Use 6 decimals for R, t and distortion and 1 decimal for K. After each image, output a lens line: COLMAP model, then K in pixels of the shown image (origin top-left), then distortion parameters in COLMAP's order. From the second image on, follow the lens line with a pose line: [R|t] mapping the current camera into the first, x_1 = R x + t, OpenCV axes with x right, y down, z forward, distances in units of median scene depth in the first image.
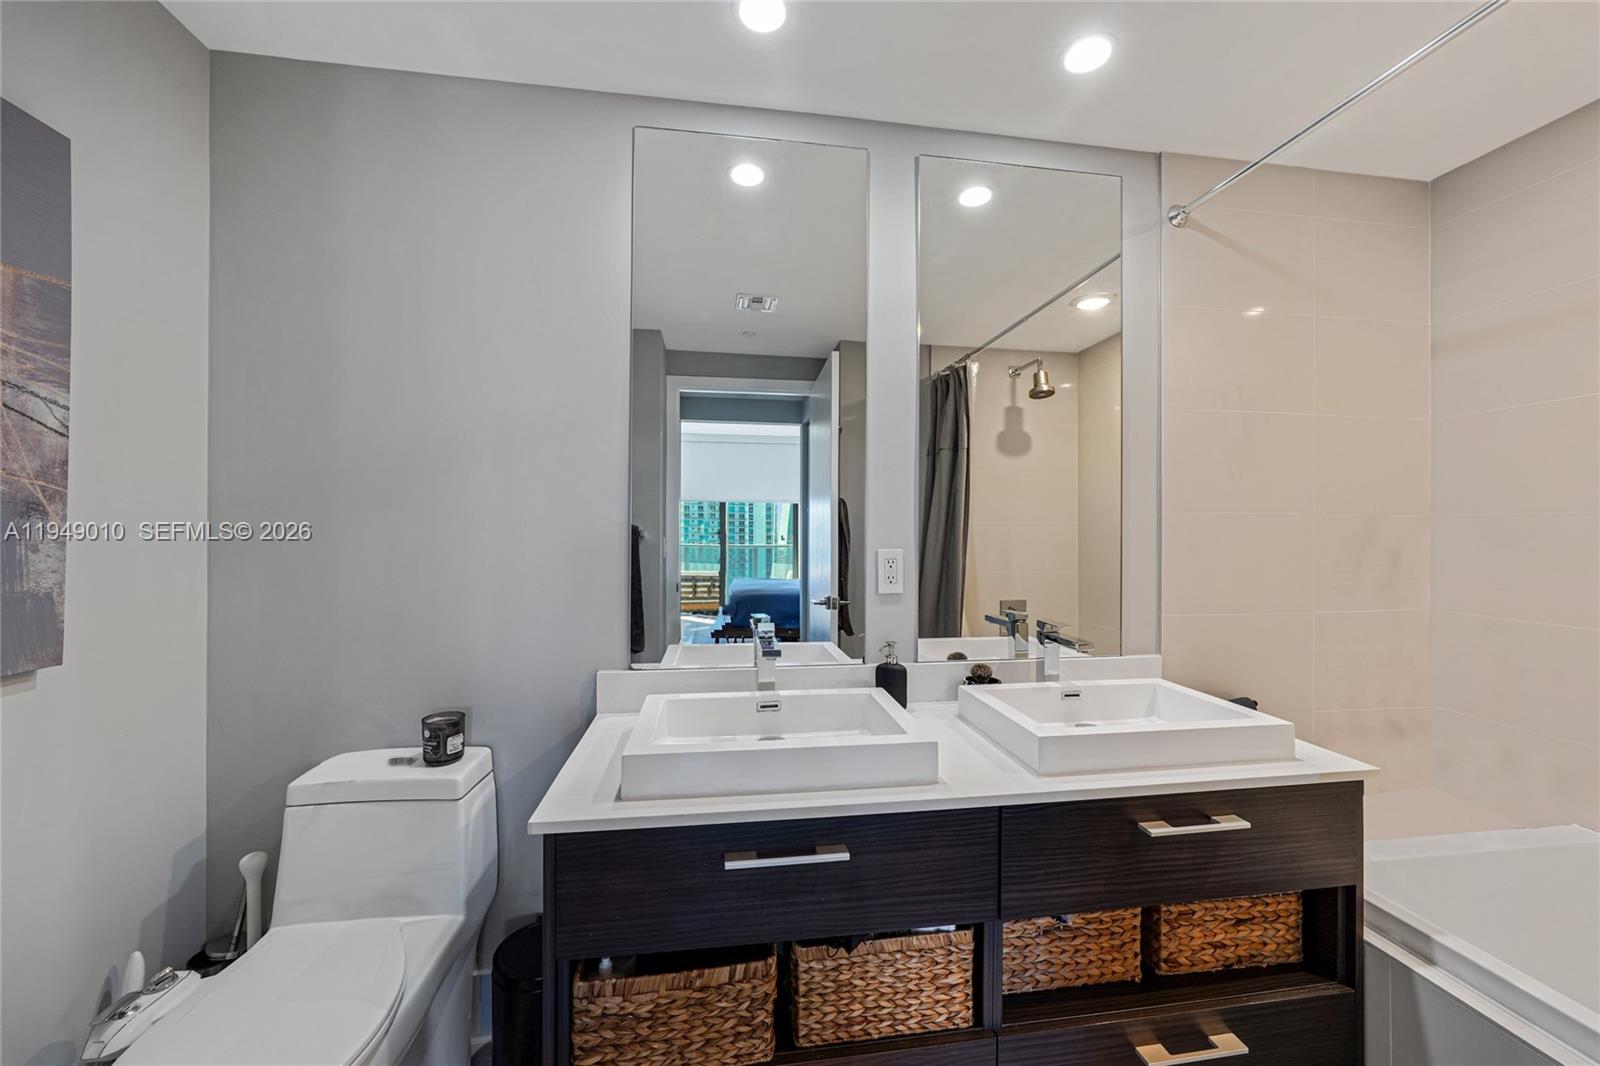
lens RADIAL K [[617.9, 0, 808.6], [0, 617.9, 526.8], [0, 0, 1]] dist [0.006055, 0.002182]
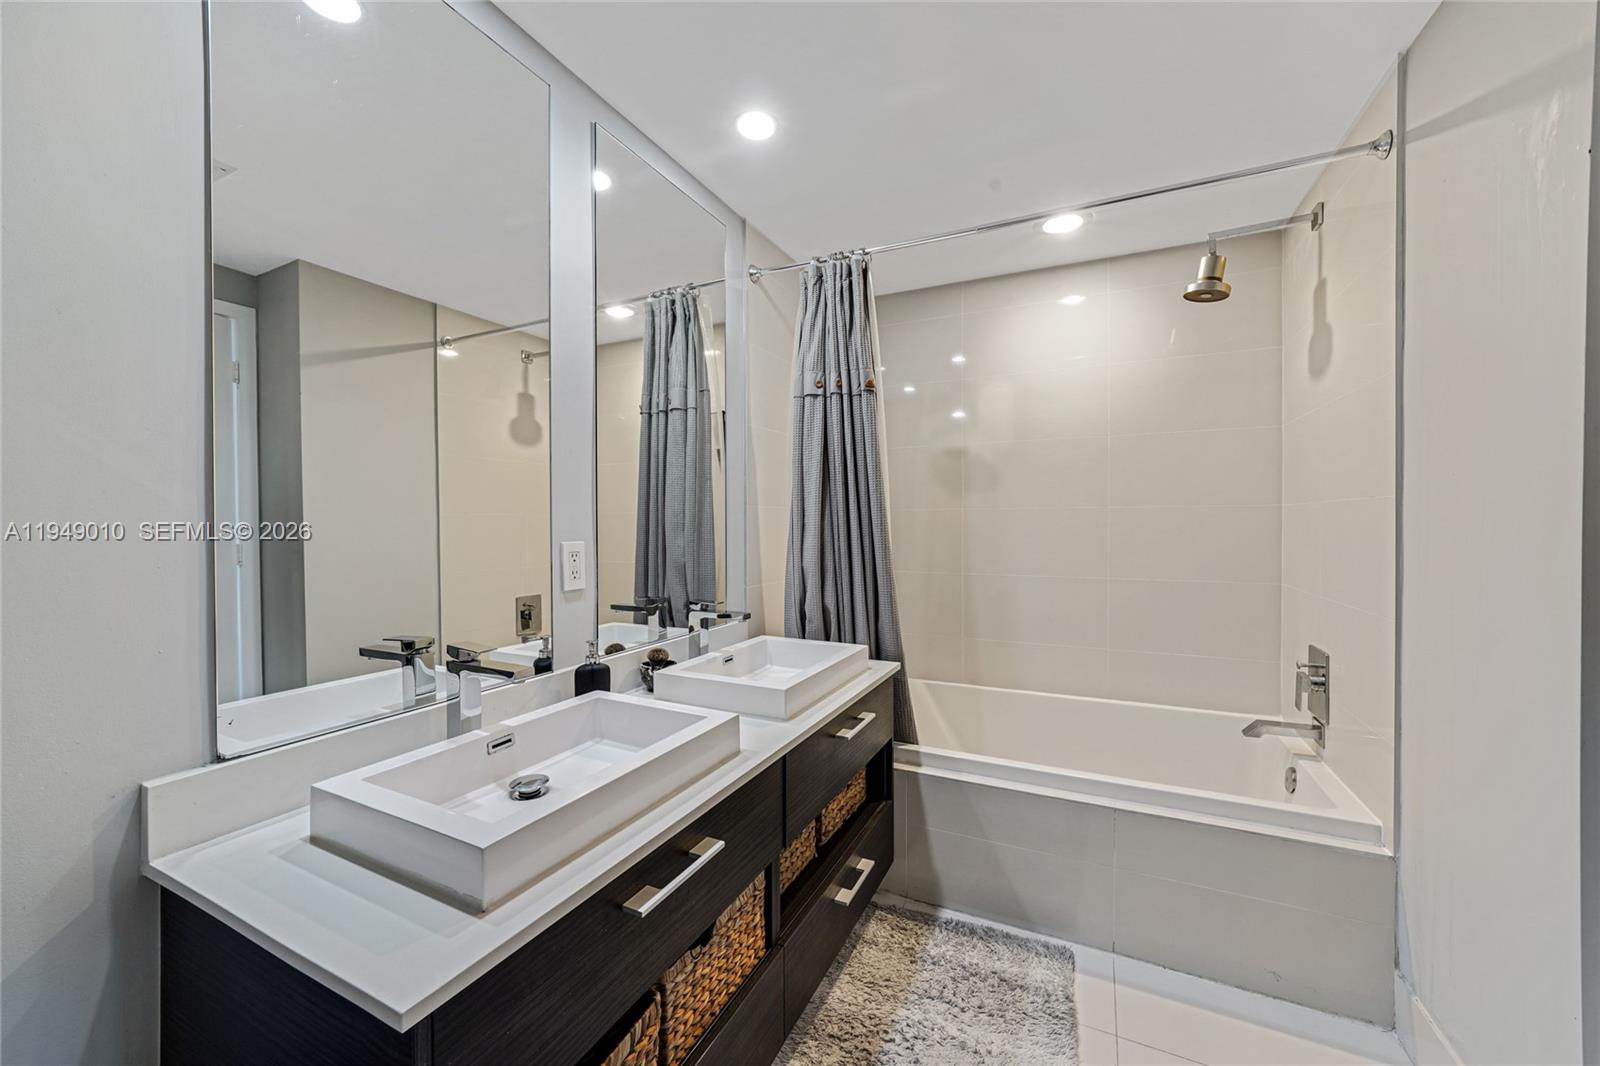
lens RADIAL K [[617.9, 0, 799.7], [0, 617.9, 528.0], [0, 0, 1]] dist [0.006055, 0.002182]
pose [[0.570667, -0.014043, 0.821062, -0.567444], [0.002869, 0.999882, 0.015107, 0.003599], [-0.821177, -0.006265, 0.570639, 0.270136]]
